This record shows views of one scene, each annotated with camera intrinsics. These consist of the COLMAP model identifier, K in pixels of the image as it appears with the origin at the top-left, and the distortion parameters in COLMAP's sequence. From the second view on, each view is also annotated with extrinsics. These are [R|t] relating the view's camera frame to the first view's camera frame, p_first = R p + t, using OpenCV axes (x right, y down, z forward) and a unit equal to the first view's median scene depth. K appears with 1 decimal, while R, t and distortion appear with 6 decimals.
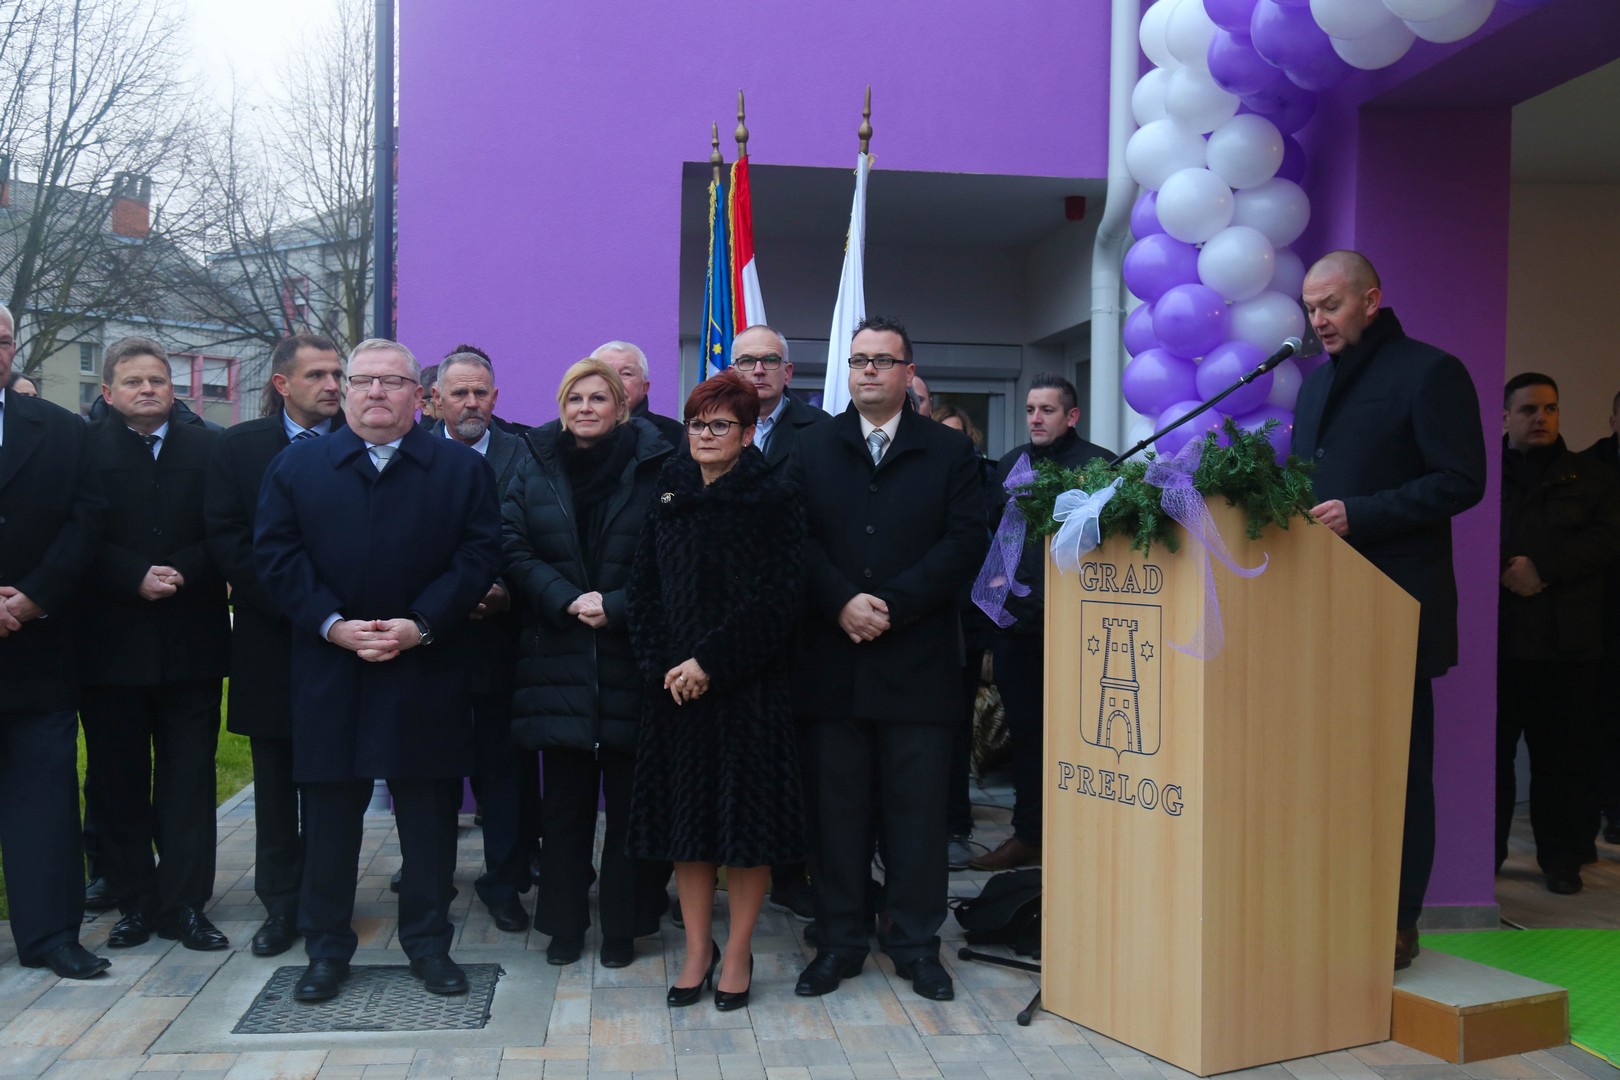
lens RADIAL K [[1698.7, 0, 810.0], [0, 1698.7, 540.0], [0, 0, 1]] dist [0.021149, 0.013124]
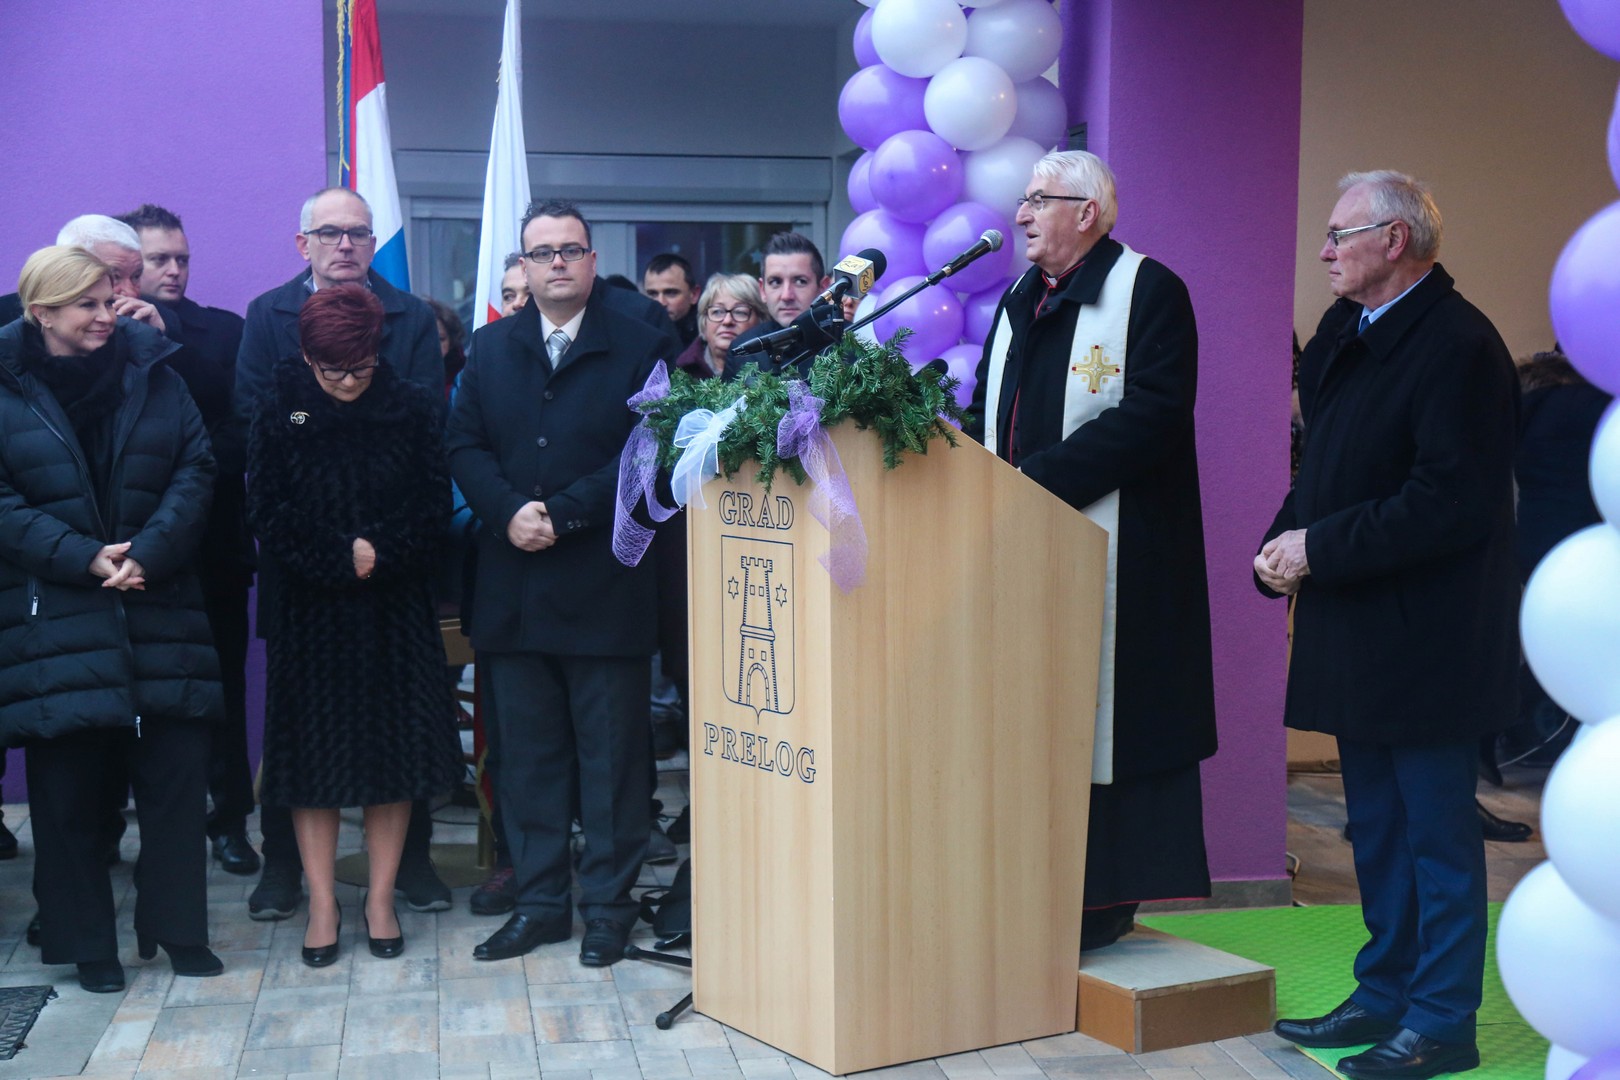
lens RADIAL K [[2541.1, 0, 842.8], [0, 2541.1, 546.2], [0, 0, 1]] dist [0.183390, -0.029801]
pose [[0.998520, -0.018591, 0.051102, 0.158580], [0.015120, 0.997606, 0.067485, -0.045395], [-0.052234, -0.066613, 0.996411, -0.284851]]
